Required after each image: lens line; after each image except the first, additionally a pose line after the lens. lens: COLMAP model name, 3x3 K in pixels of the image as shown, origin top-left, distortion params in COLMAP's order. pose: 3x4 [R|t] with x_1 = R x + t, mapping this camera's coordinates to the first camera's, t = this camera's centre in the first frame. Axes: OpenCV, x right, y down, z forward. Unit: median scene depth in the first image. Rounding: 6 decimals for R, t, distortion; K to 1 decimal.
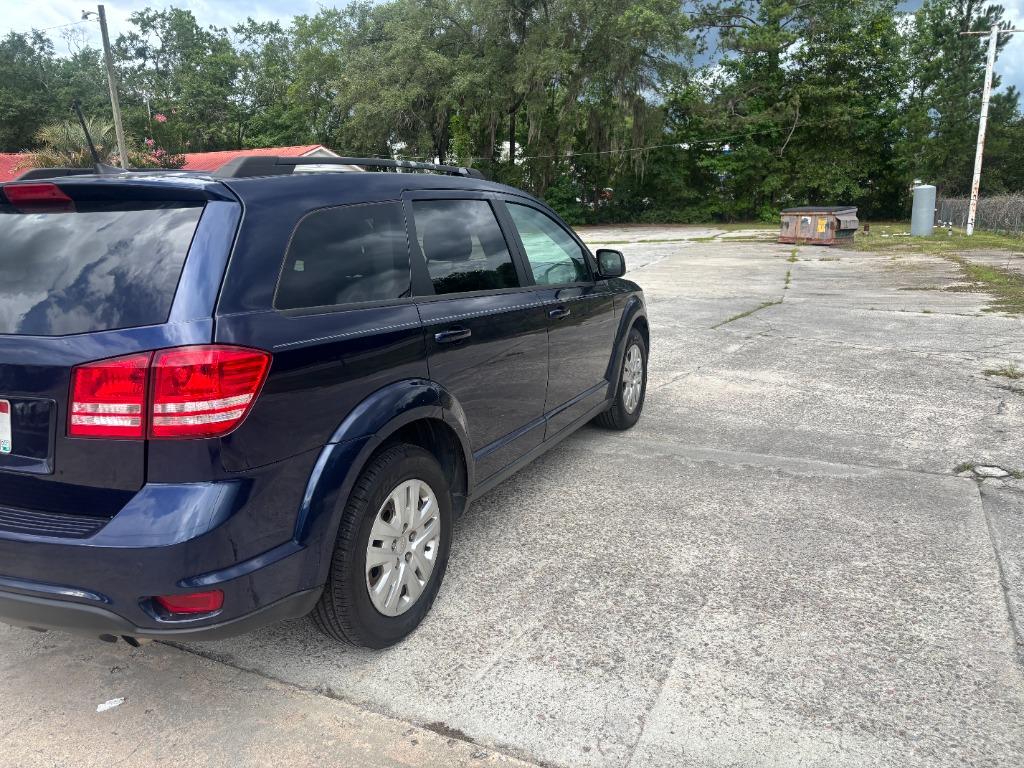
lens RADIAL K [[775.6, 0, 506.2], [0, 775.6, 378.9], [0, 0, 1]] dist [0.033948, -0.031163]
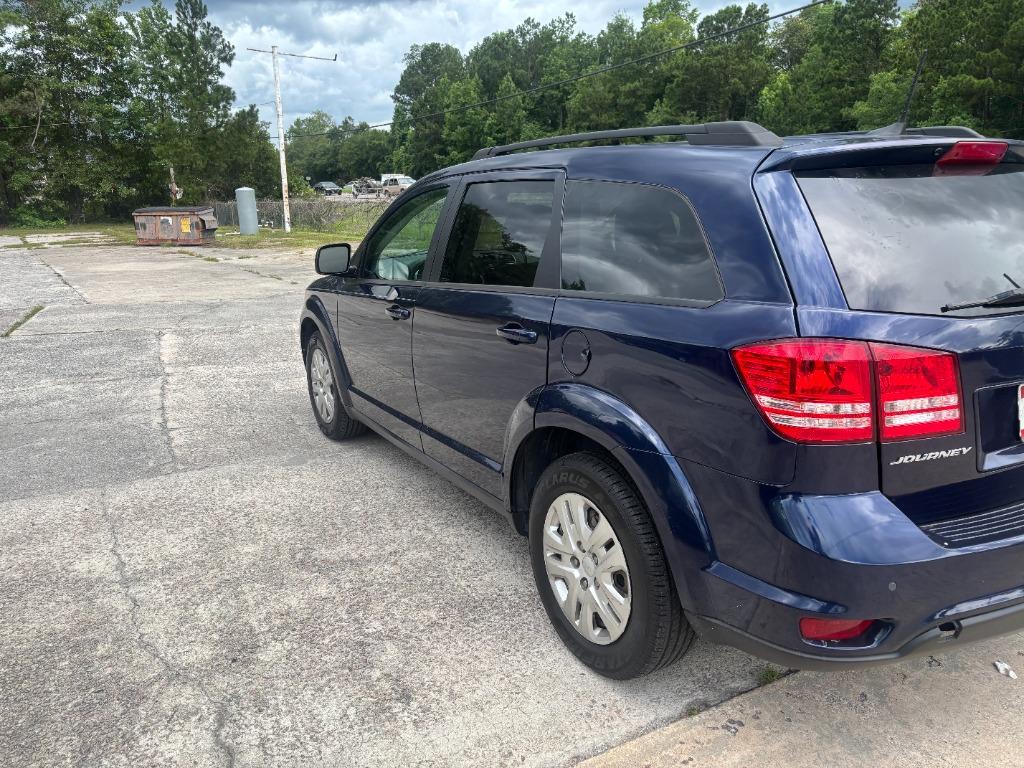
lens RADIAL K [[775.6, 0, 510.0], [0, 775.6, 379.2], [0, 0, 1]] dist [0.033948, -0.031163]
pose [[0.575126, -0.181787, 0.797611, -0.146471], [0.185439, 0.978588, 0.089322, -0.014255], [-0.796770, 0.096536, 0.596522, 0.079439]]
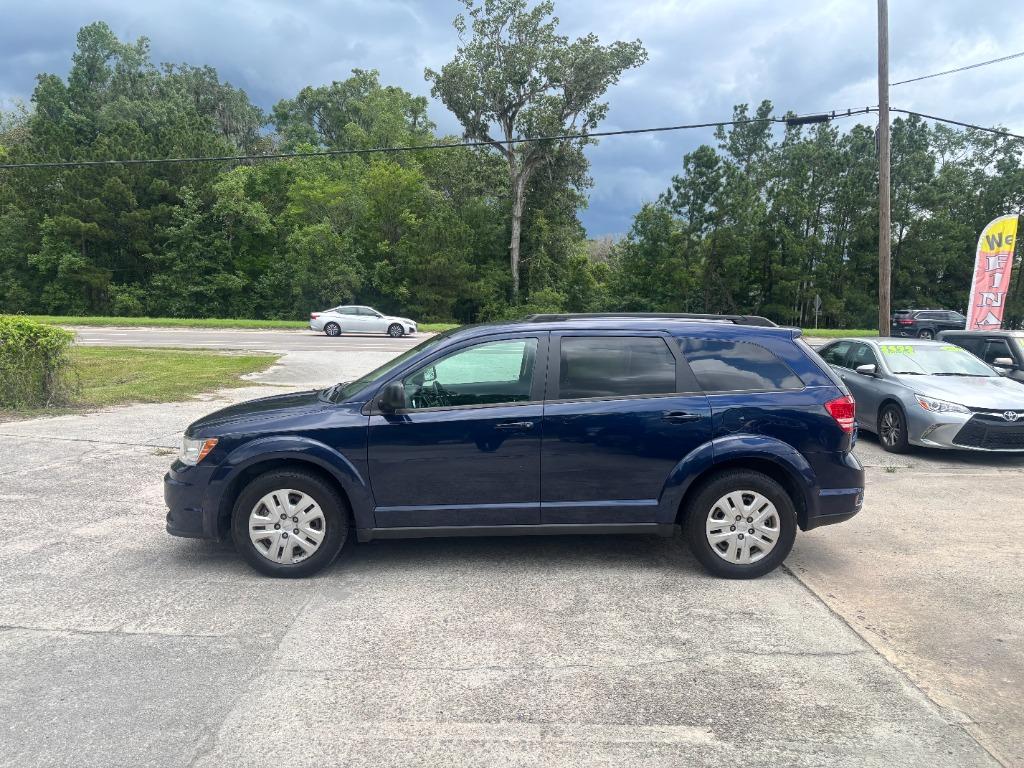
lens RADIAL K [[775.6, 0, 501.2], [0, 775.6, 383.7], [0, 0, 1]] dist [0.033948, -0.031163]
pose [[-0.445151, -0.060700, 0.893396, -0.209404], [0.196818, 0.966669, 0.163747, -0.056921], [-0.873558, 0.248729, -0.418367, 0.247560]]
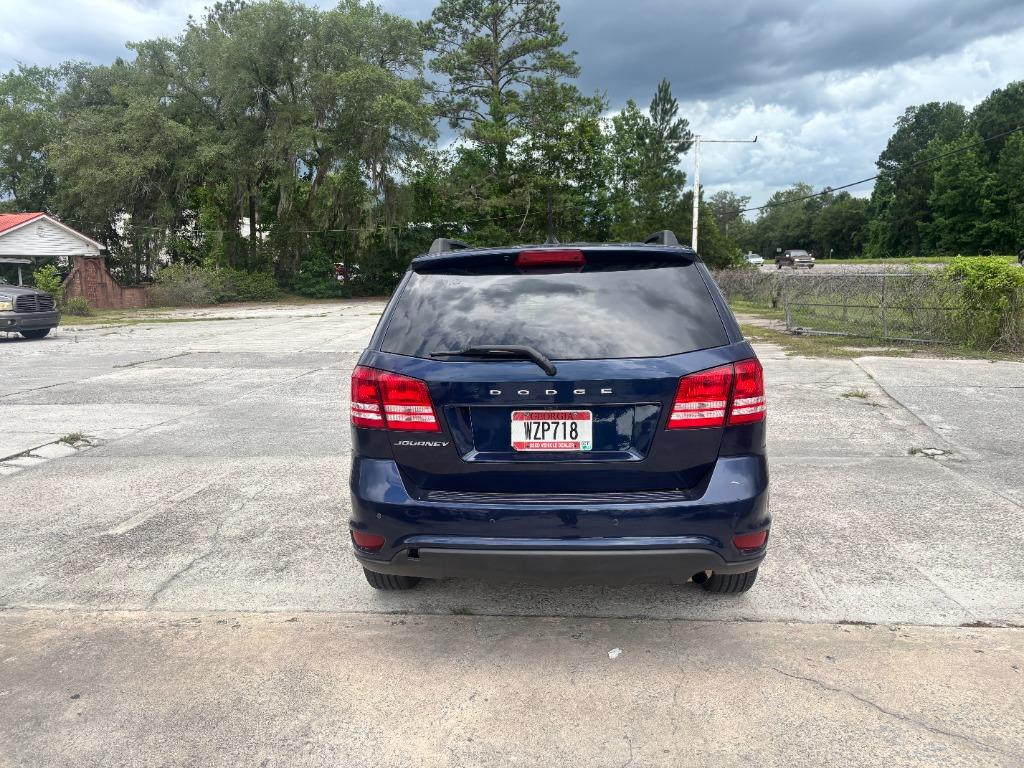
lens RADIAL K [[775.6, 0, 508.5], [0, 775.6, 389.6], [0, 0, 1]] dist [0.033948, -0.031163]
pose [[0.934005, -0.052254, 0.353418, -0.099392], [0.080087, 0.994693, -0.064583, 0.005388], [-0.348168, 0.088625, 0.933233, -0.014257]]
